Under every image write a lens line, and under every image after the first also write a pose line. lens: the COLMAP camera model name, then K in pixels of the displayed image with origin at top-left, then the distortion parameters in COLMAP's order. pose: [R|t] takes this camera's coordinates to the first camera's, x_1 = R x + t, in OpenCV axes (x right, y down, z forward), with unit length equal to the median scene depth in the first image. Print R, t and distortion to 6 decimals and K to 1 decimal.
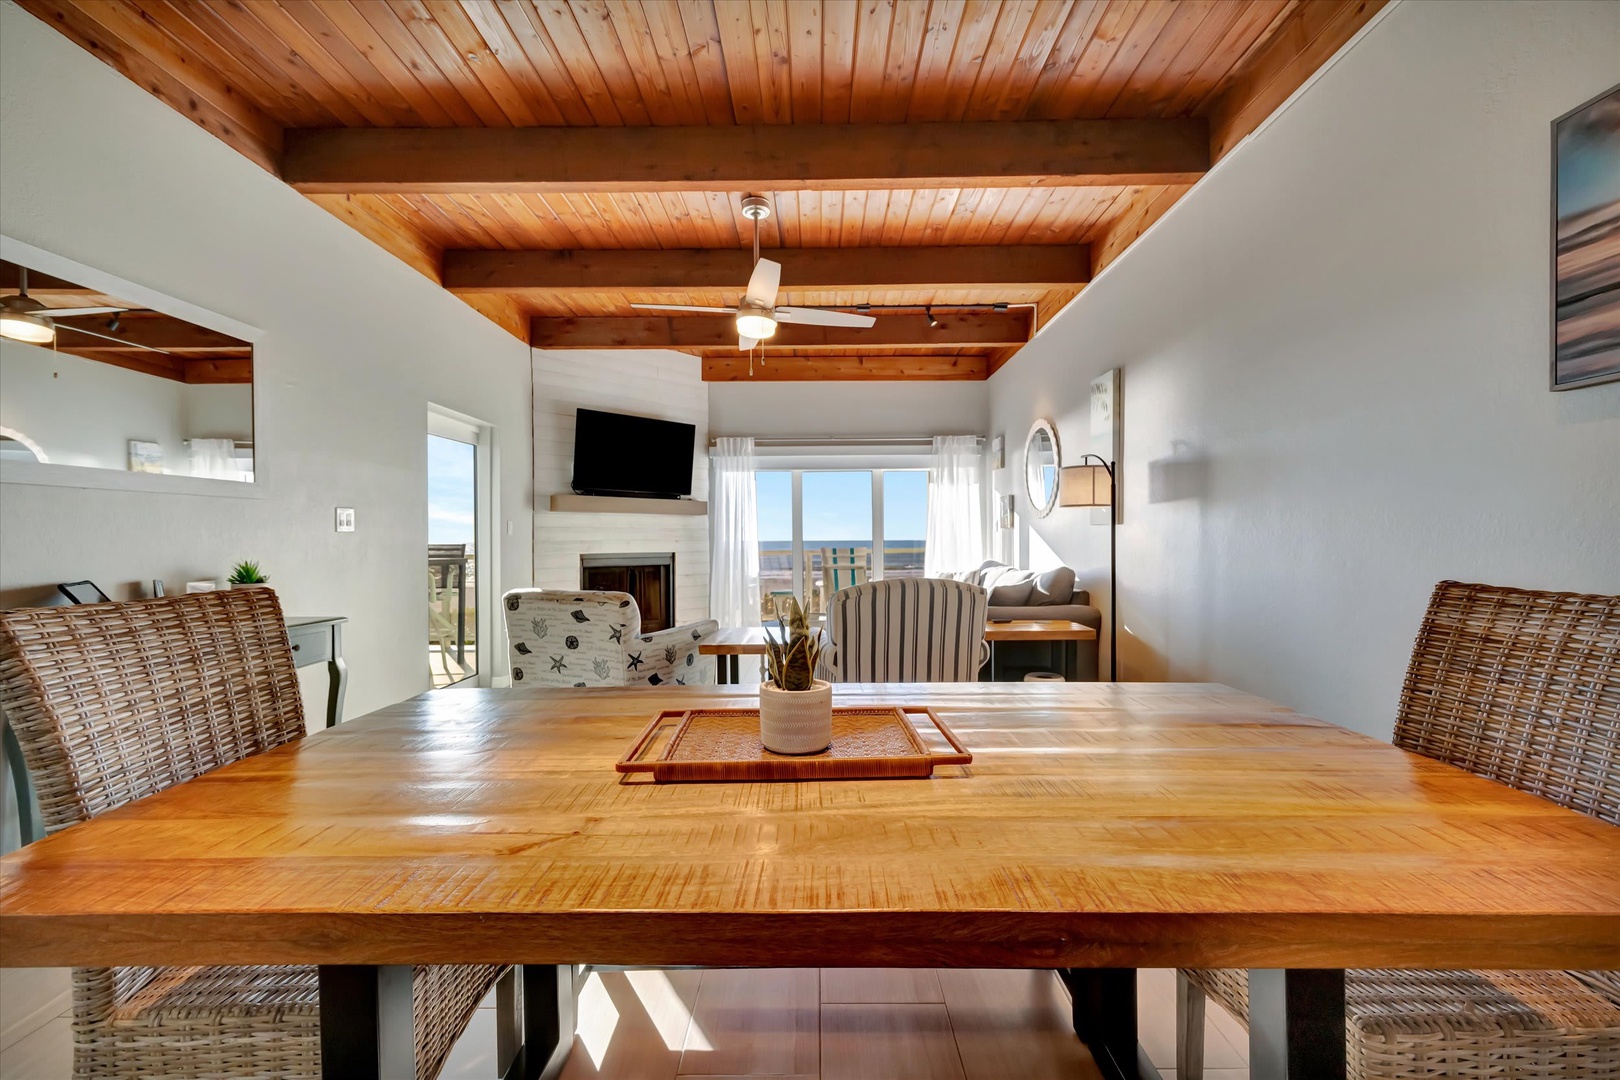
lens RADIAL K [[647.2, 0, 813.8], [0, 647.2, 543.1], [0, 0, 1]] dist [0.000735, -0.000573]
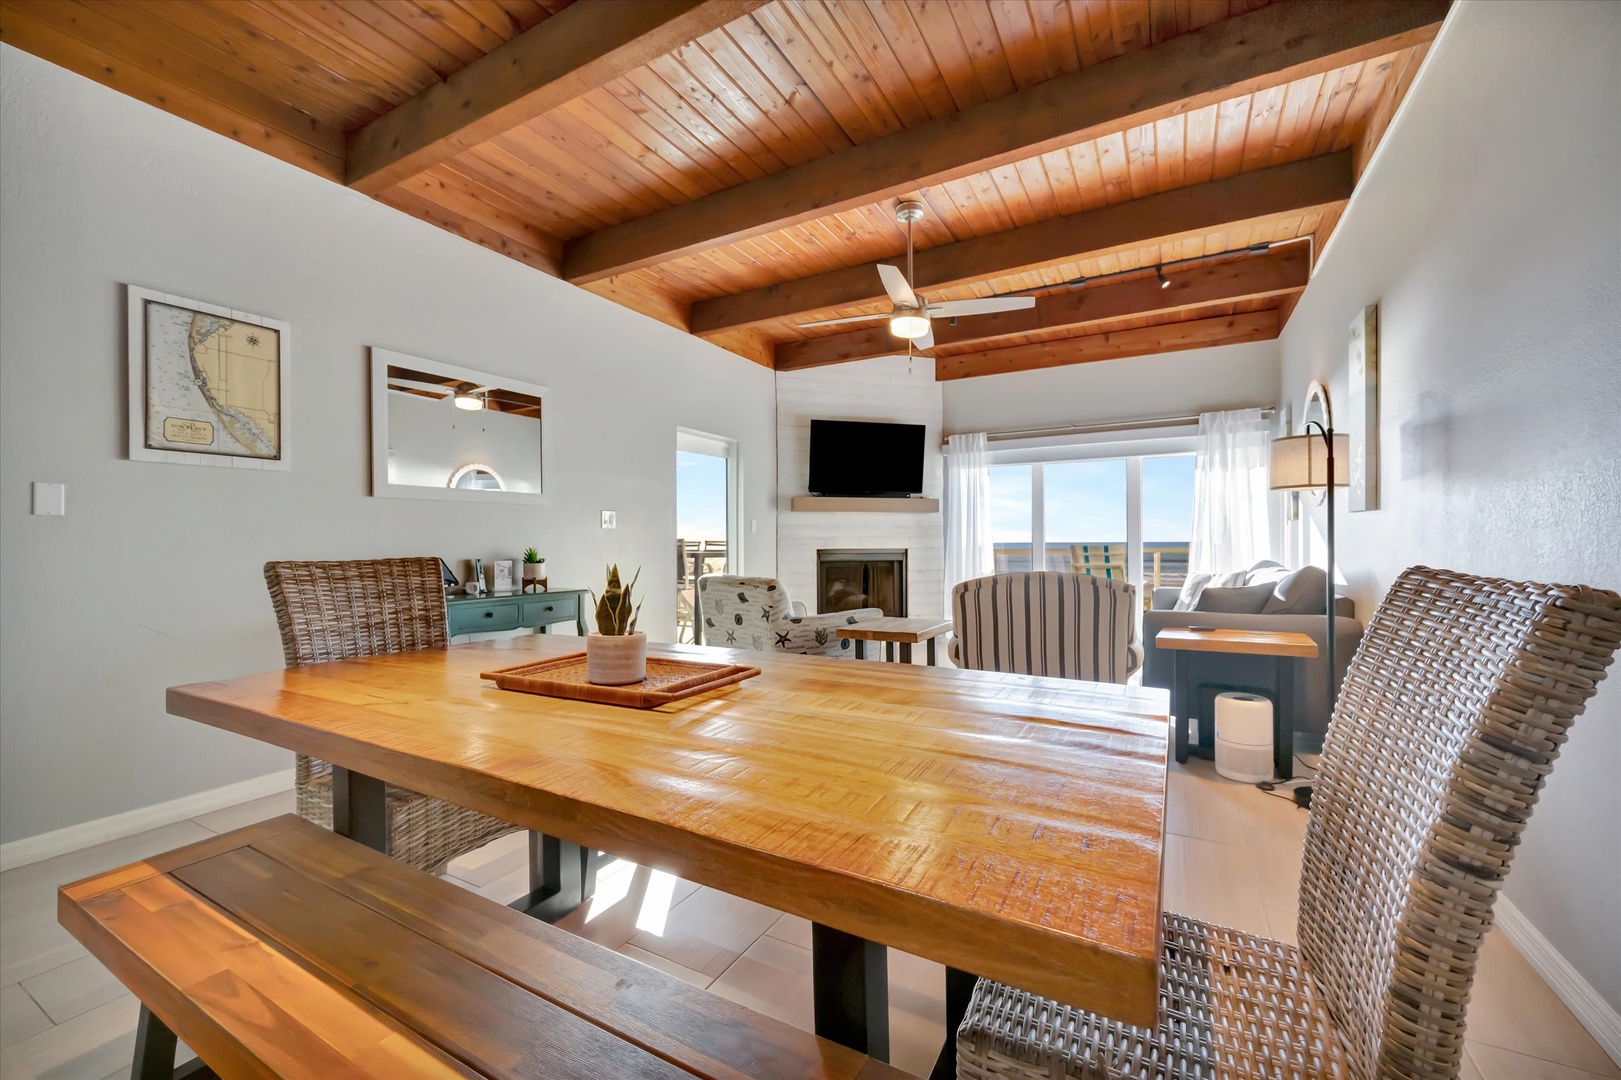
lens RADIAL K [[647.6, 0, 809.3], [0, 647.6, 541.7], [0, 0, 1]] dist [0.000735, -0.000573]
pose [[0.875355, -0.000065, -0.483481, 0.233436], [-0.002098, 0.999990, -0.003935, 0.011187], [0.483476, 0.004459, 0.875346, 0.017382]]
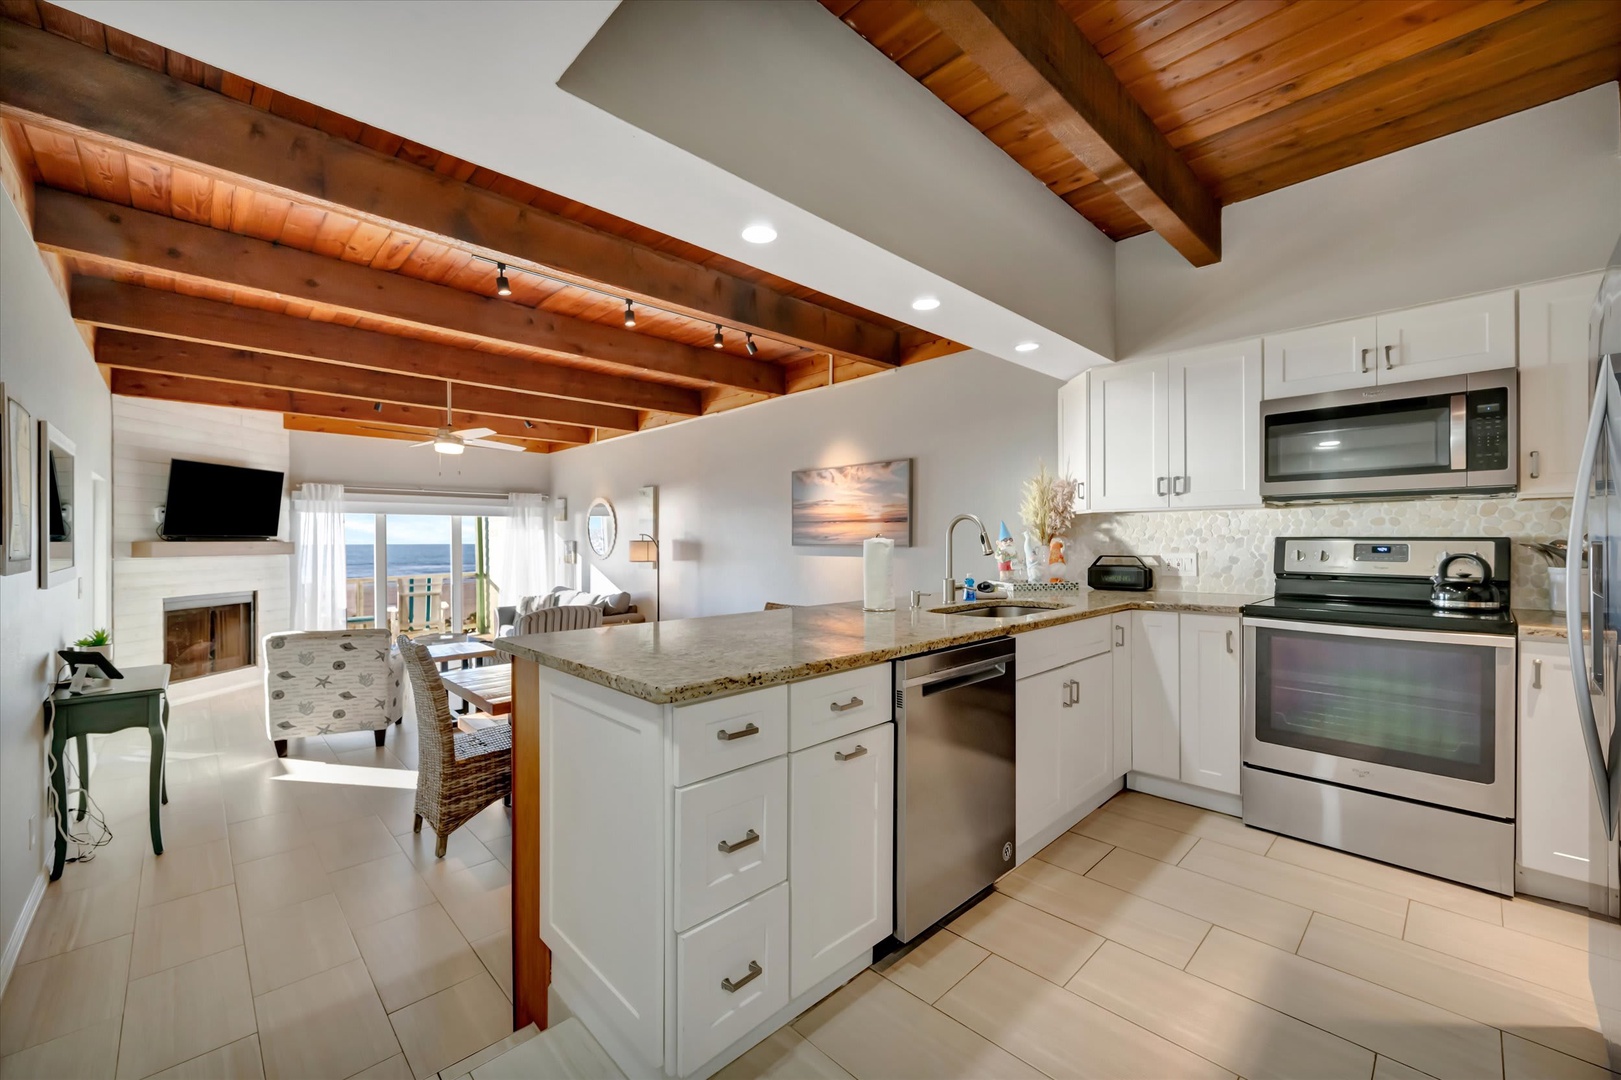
lens RADIAL K [[647.6, 0, 808.3], [0, 647.6, 542.9], [0, 0, 1]] dist [0.000735, -0.000573]
pose [[0.718453, 0.001829, 0.695573, -0.470541], [0.003047, 0.999979, -0.005776, -0.084425], [-0.695569, 0.006269, 0.718432, -0.597971]]
